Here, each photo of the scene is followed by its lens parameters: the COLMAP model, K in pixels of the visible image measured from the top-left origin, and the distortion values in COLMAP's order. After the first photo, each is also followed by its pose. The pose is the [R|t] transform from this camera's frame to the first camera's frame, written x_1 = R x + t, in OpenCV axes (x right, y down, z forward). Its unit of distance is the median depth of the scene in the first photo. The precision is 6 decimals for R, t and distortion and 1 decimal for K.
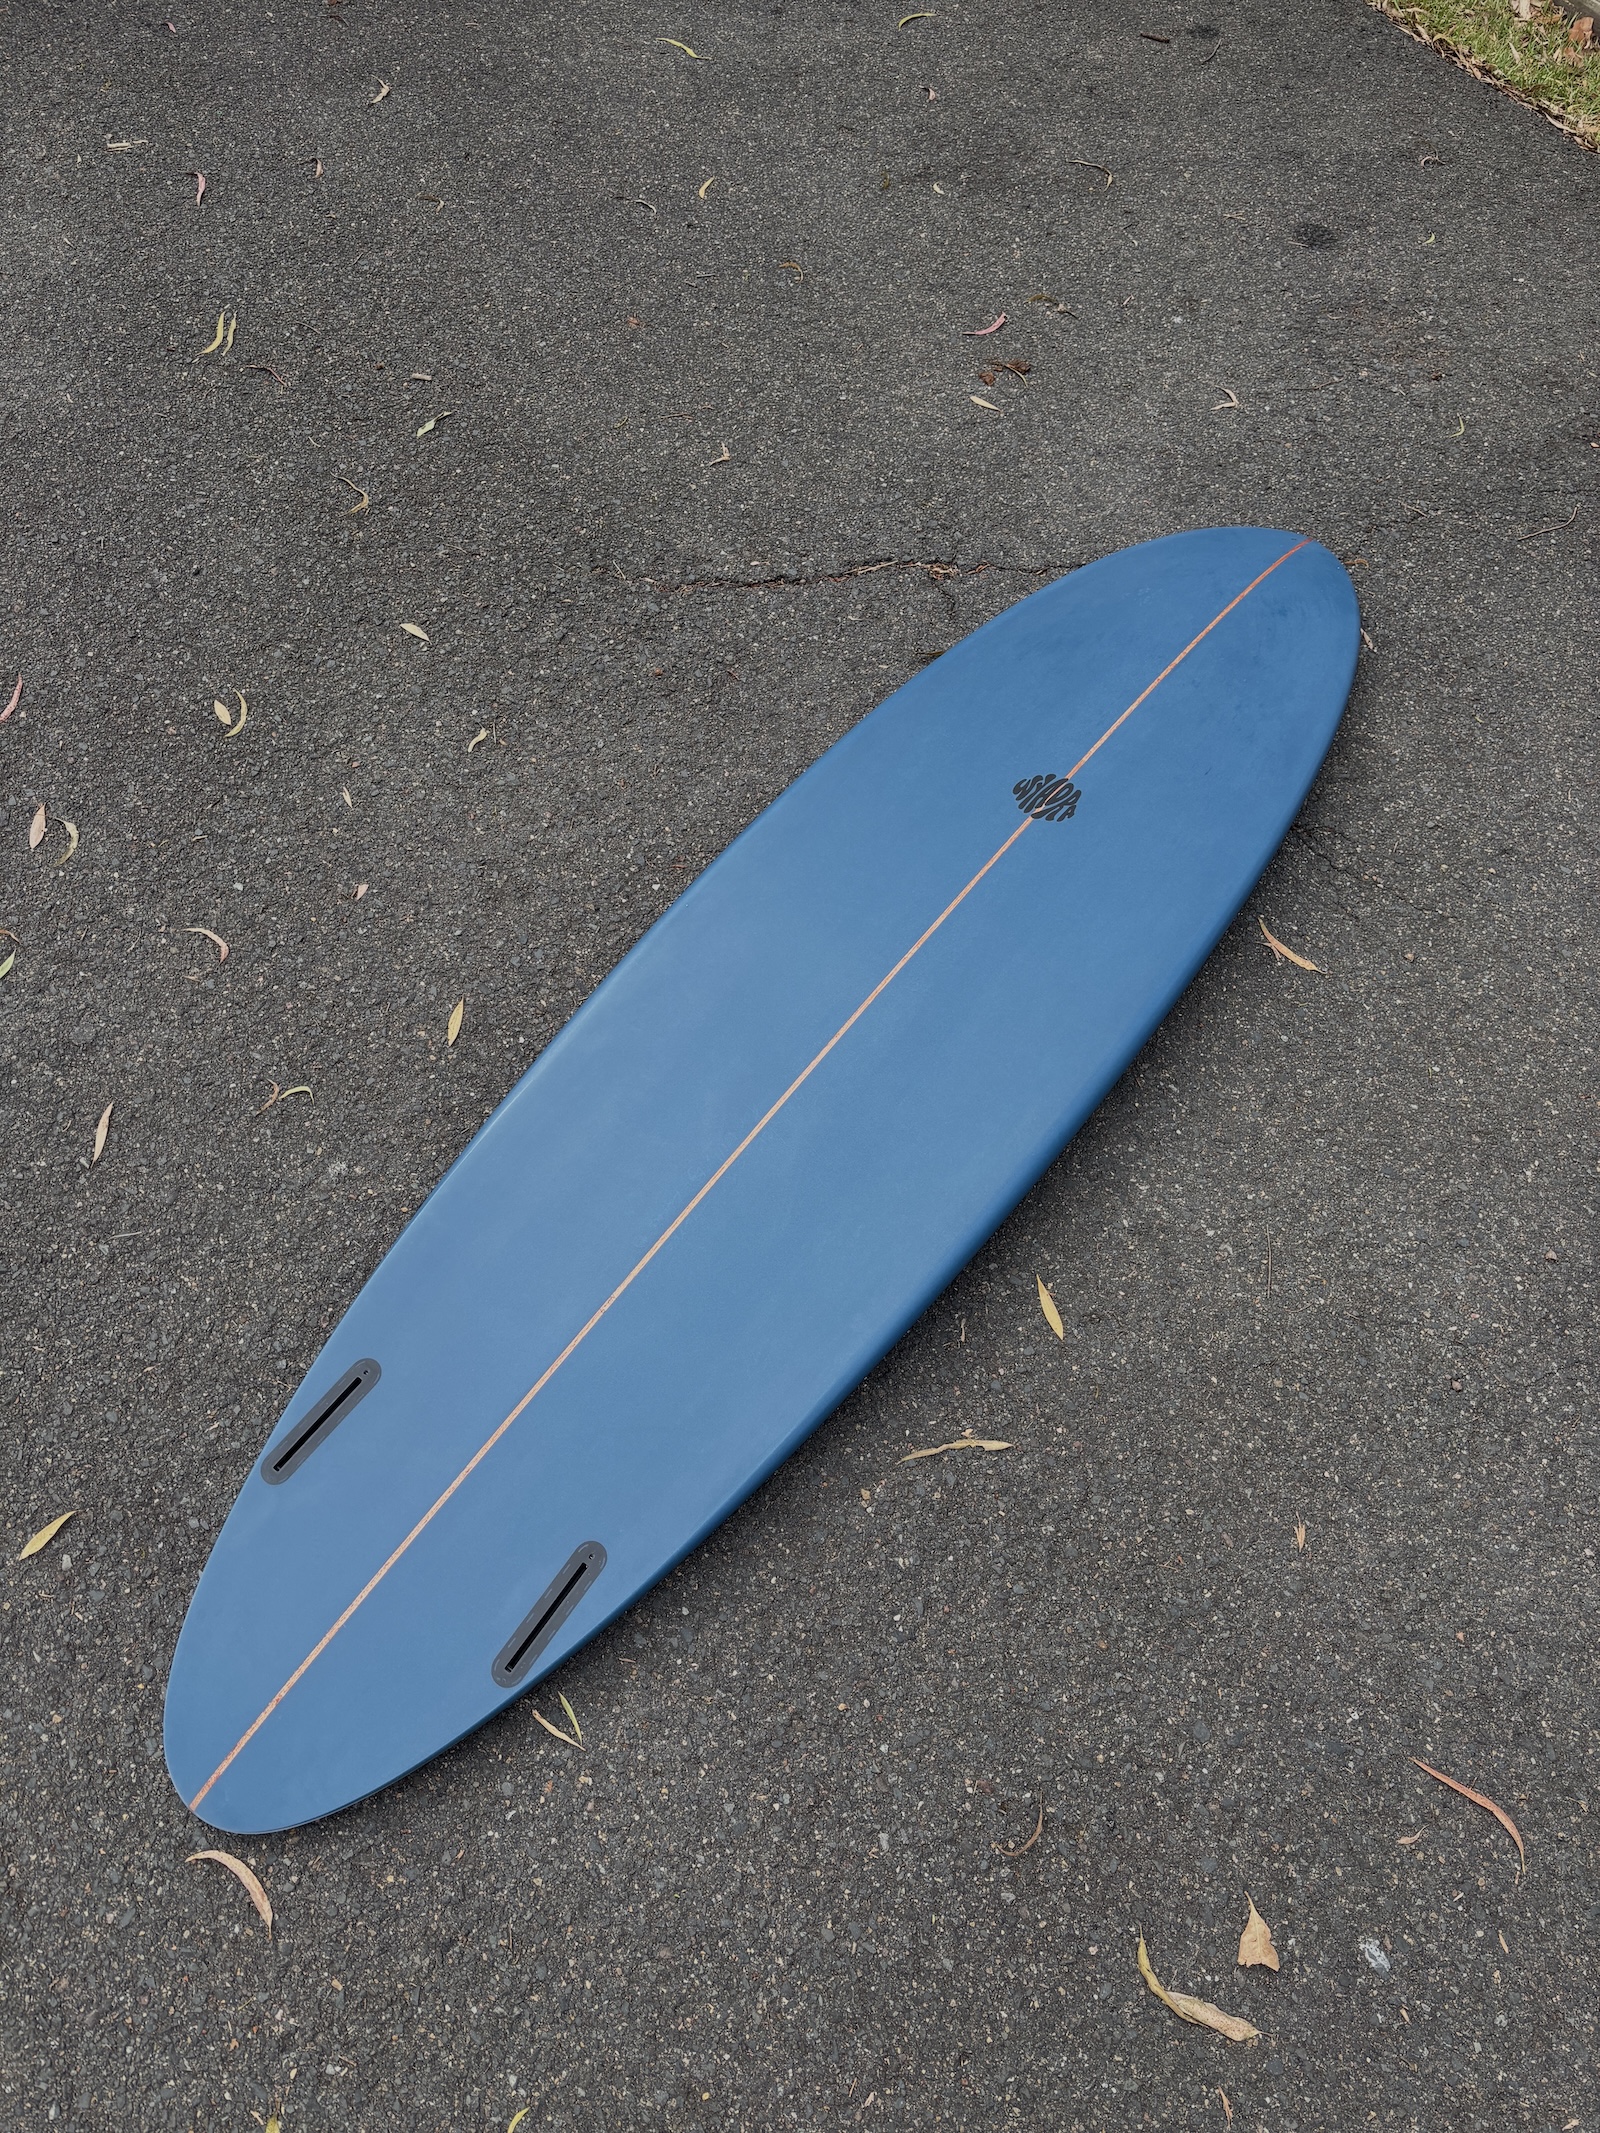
lens RADIAL K [[1607.5, 0, 802.8], [0, 1607.5, 1072.6], [0, 0, 1]] dist [0.010970, 0.012578]
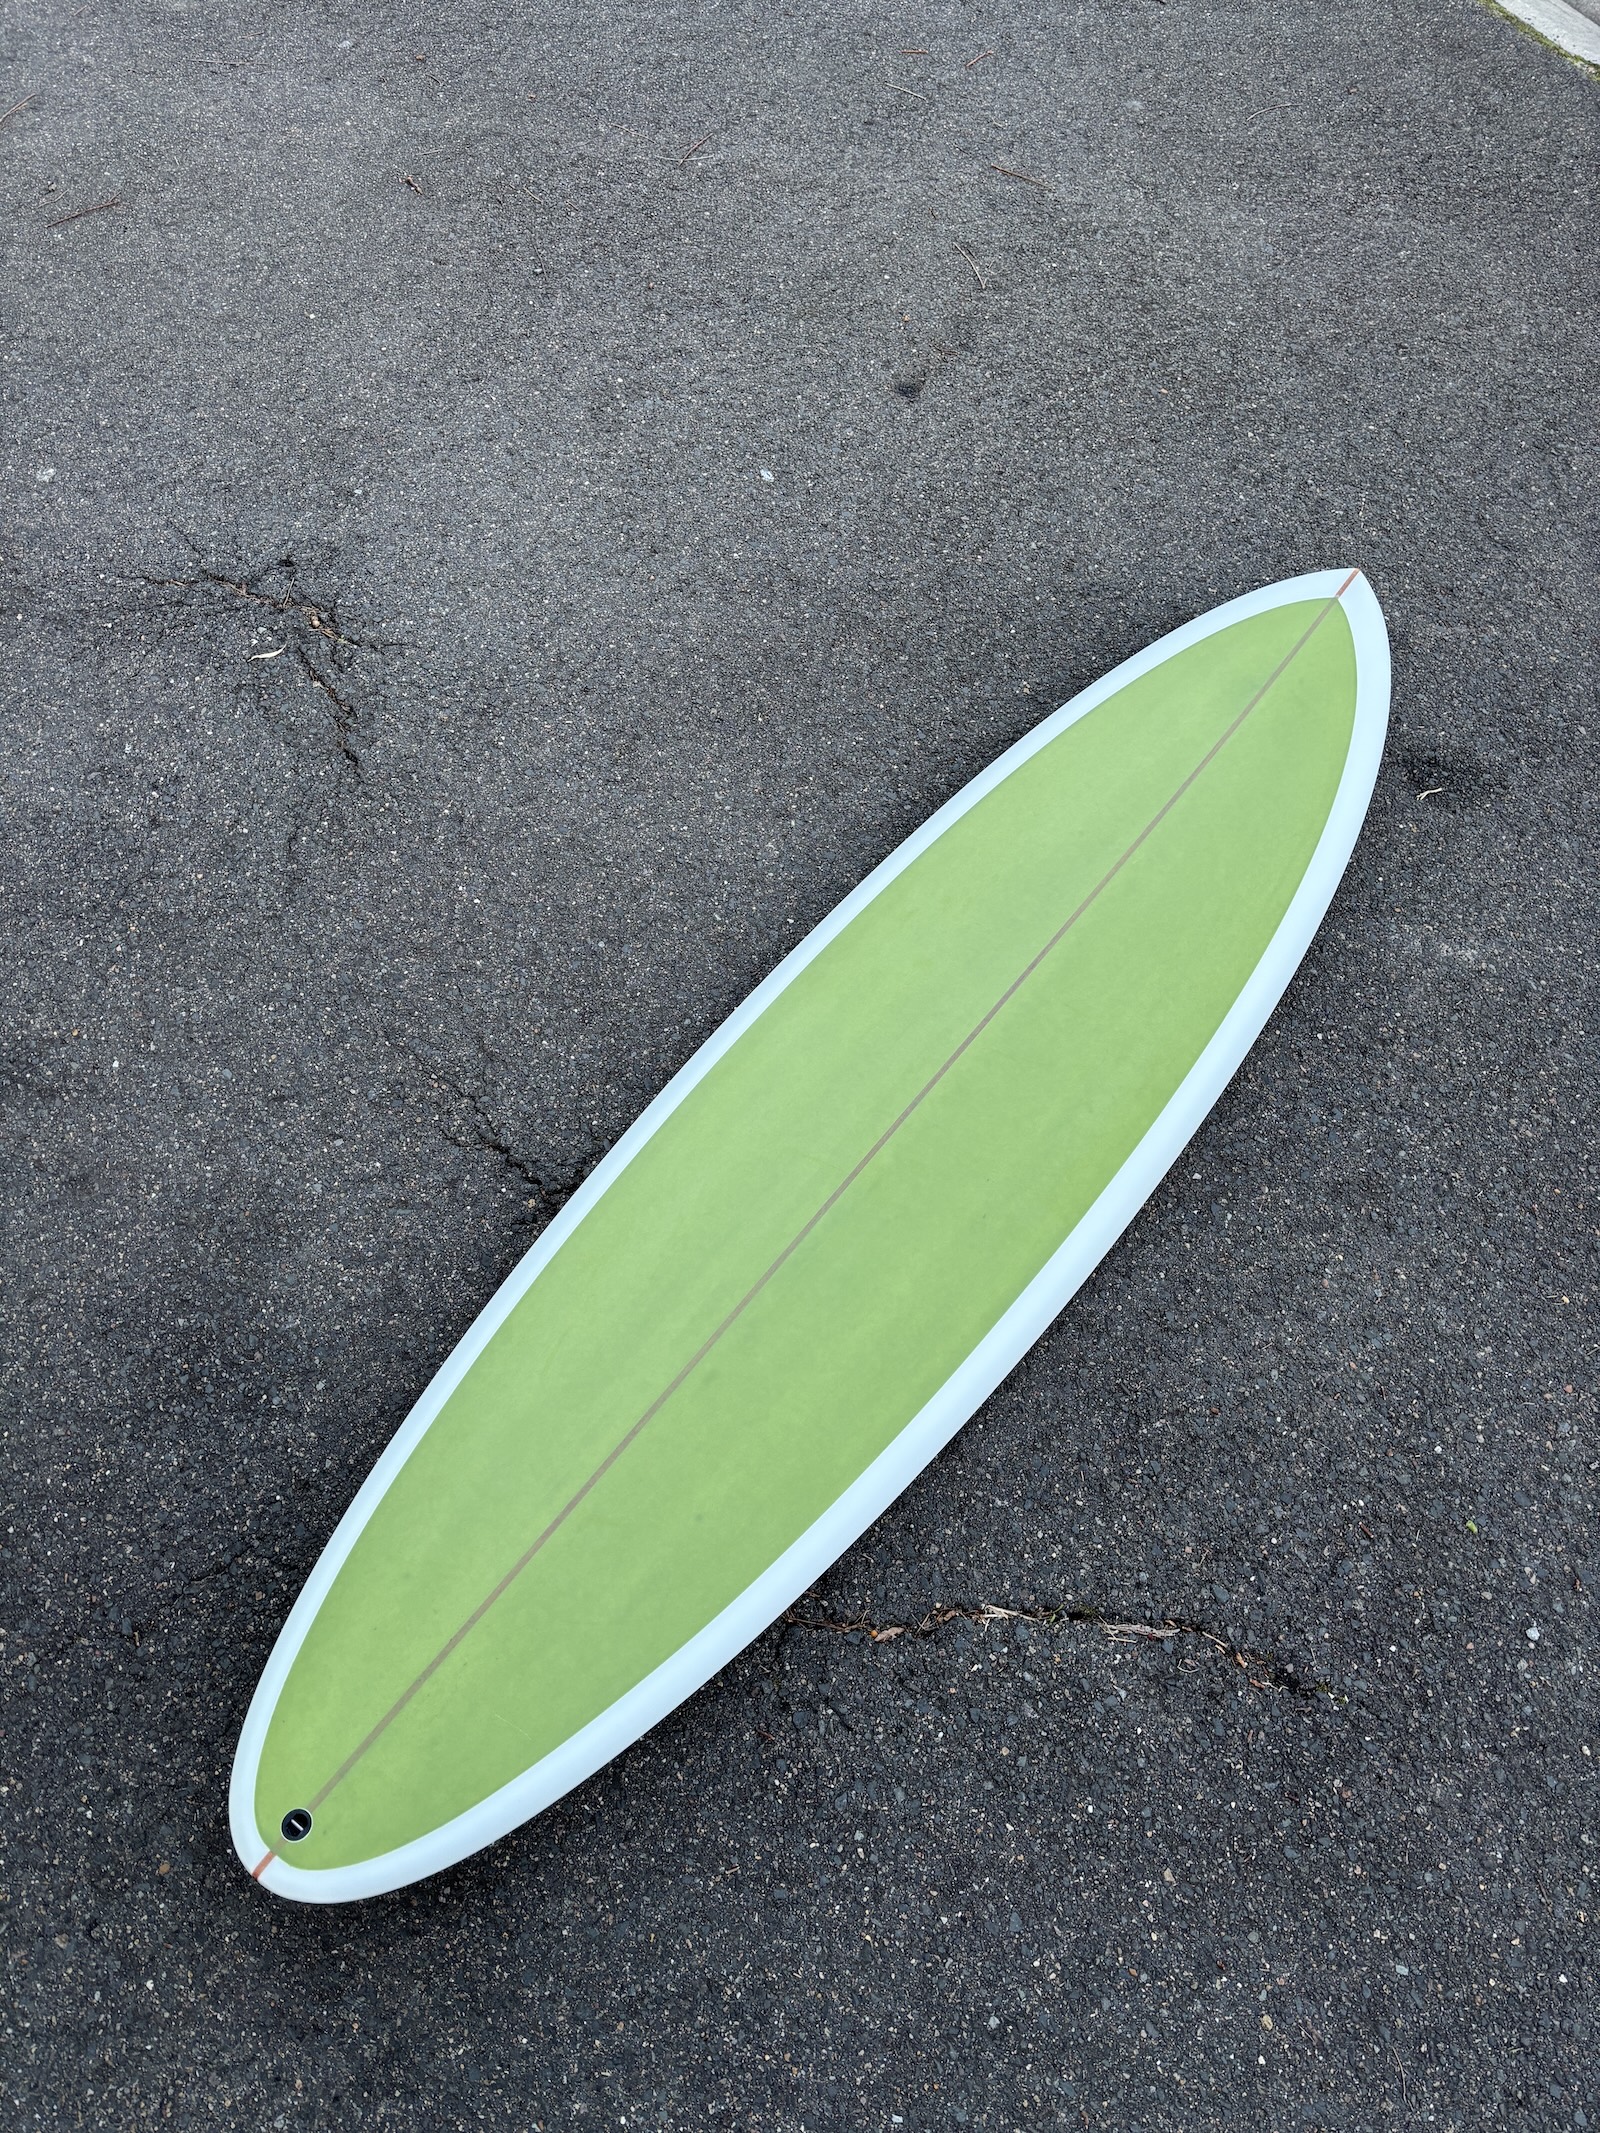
lens RADIAL K [[1630.0, 0, 800.0], [0, 1630.0, 1066.5], [0, 0, 1]] dist [0.054841, -0.075052]
pose [[-0.989716, -0.135091, 0.047030, 0.132834], [0.101131, -0.428301, 0.897959, -1.281046], [-0.101163, 0.893481, 0.437559, 0.735257]]
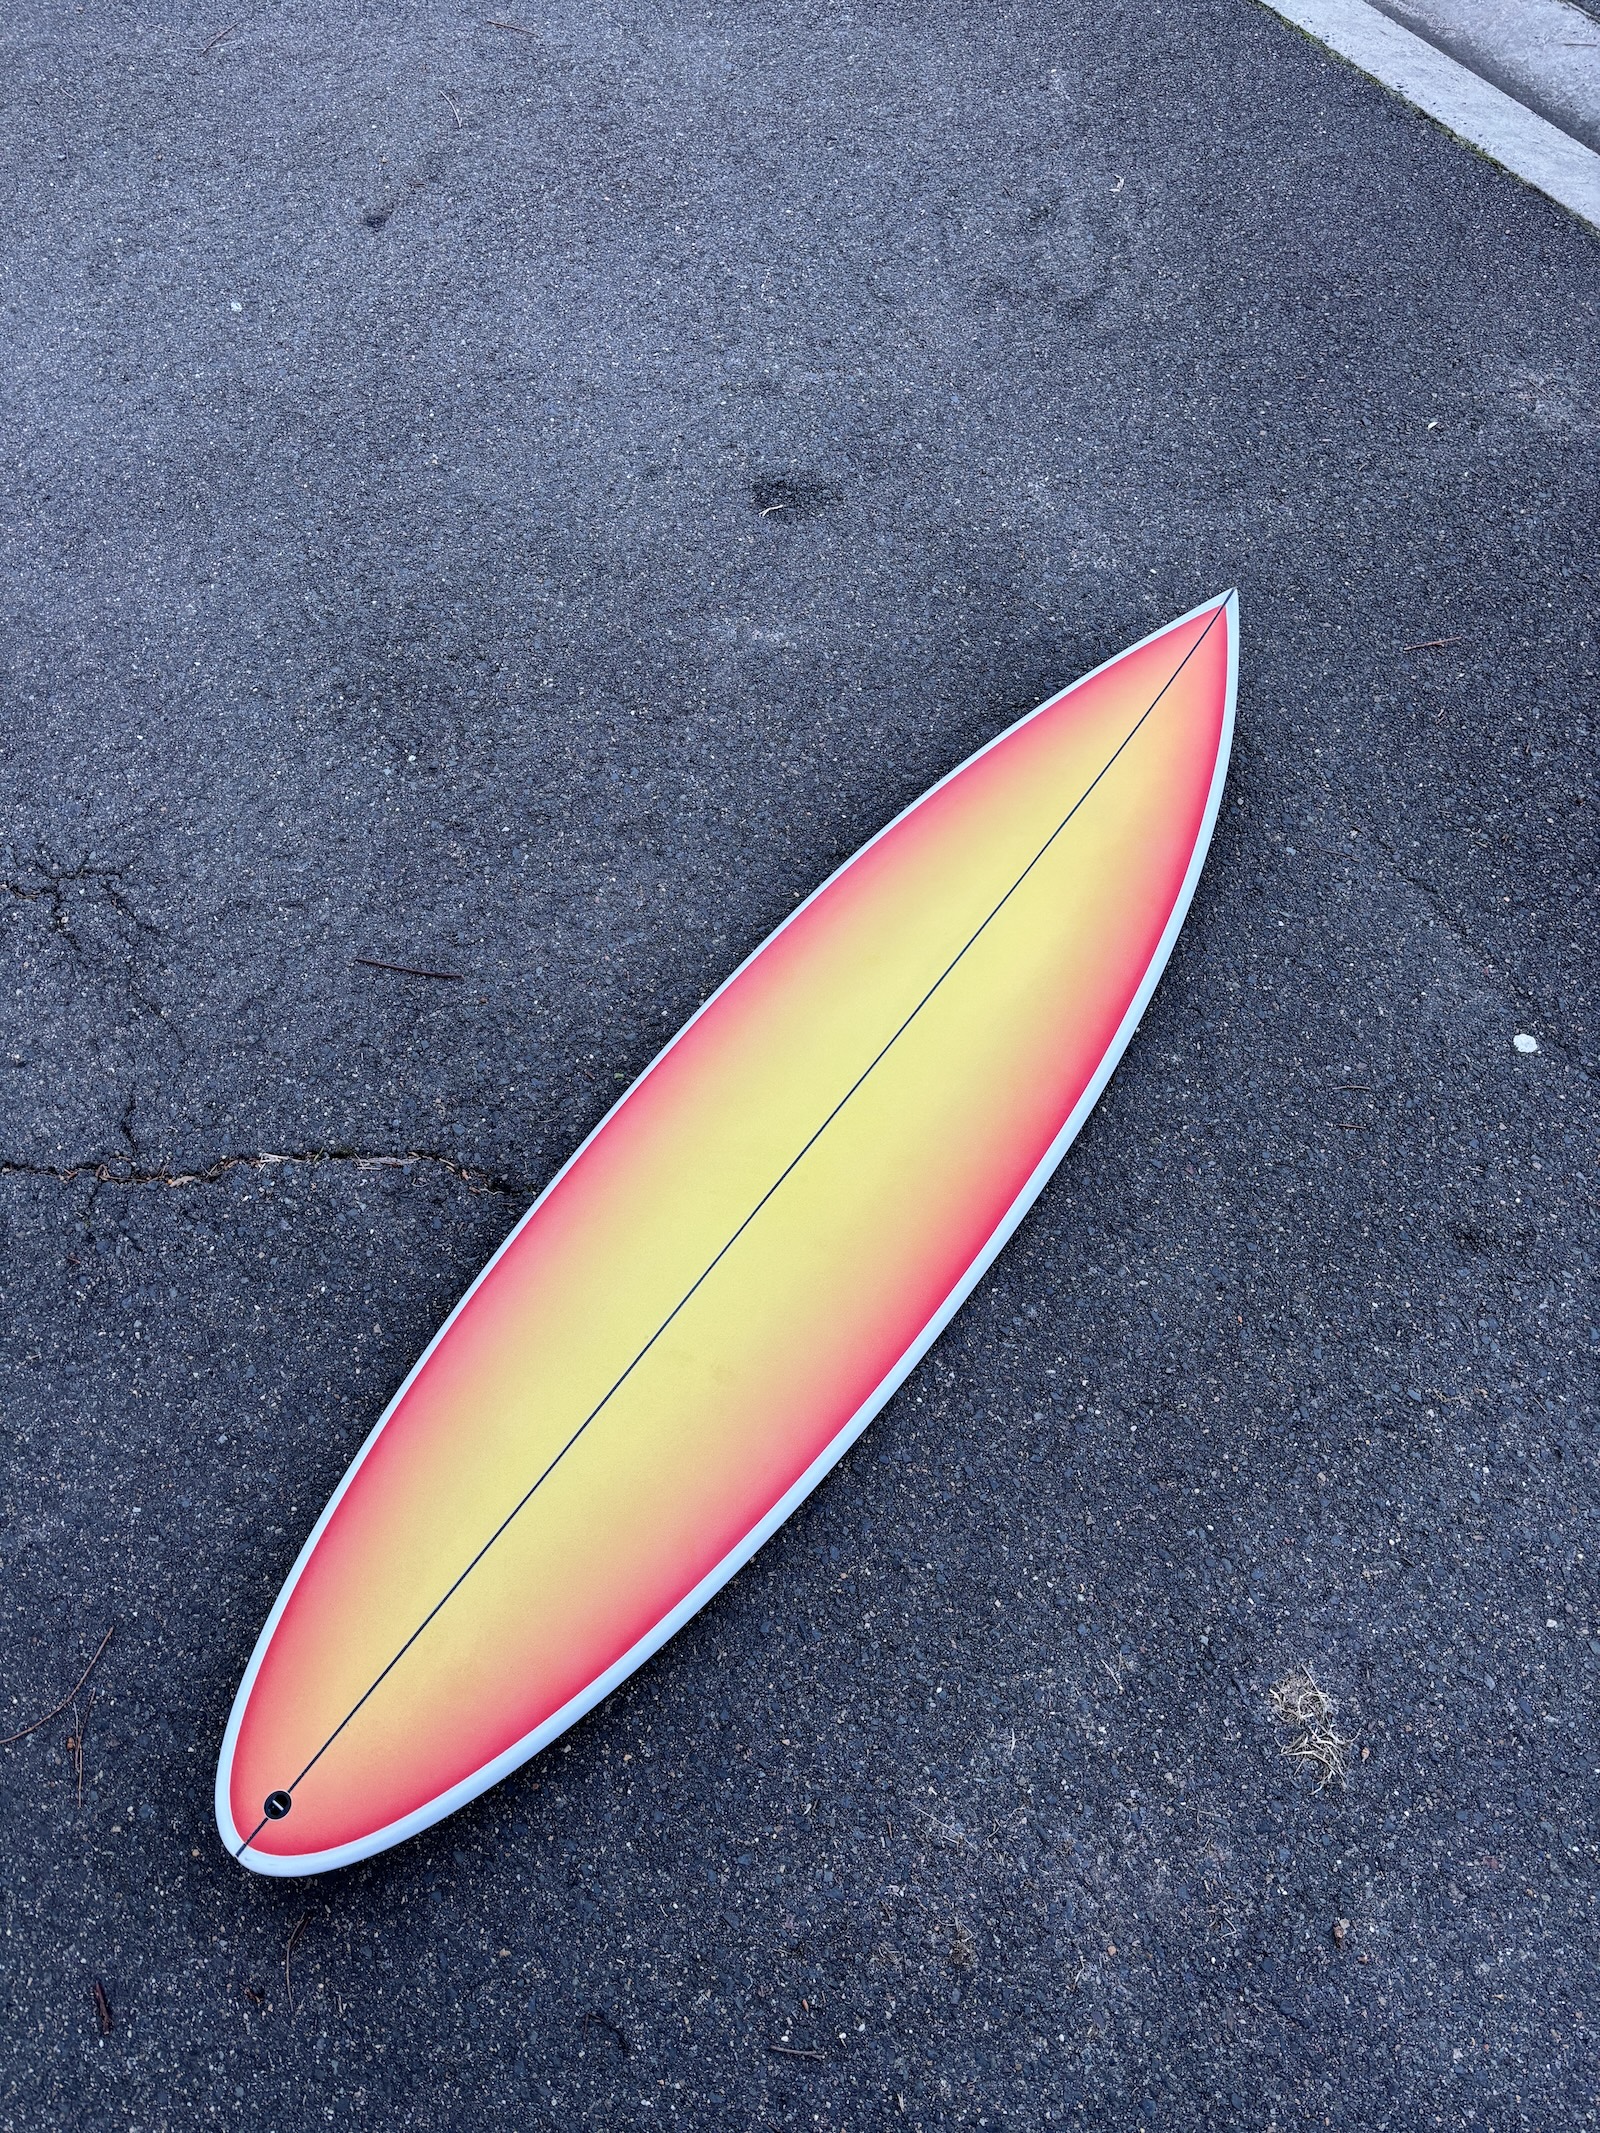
lens RADIAL K [[1630.0, 0, 800.0], [0, 1630.0, 1066.5], [0, 0, 1]] dist [0.054841, -0.075052]
pose [[-0.996460, -0.042179, 0.072726, -0.510105], [0.083998, -0.463299, 0.882212, -1.558787], [-0.003517, 0.885198, 0.465202, 0.824356]]
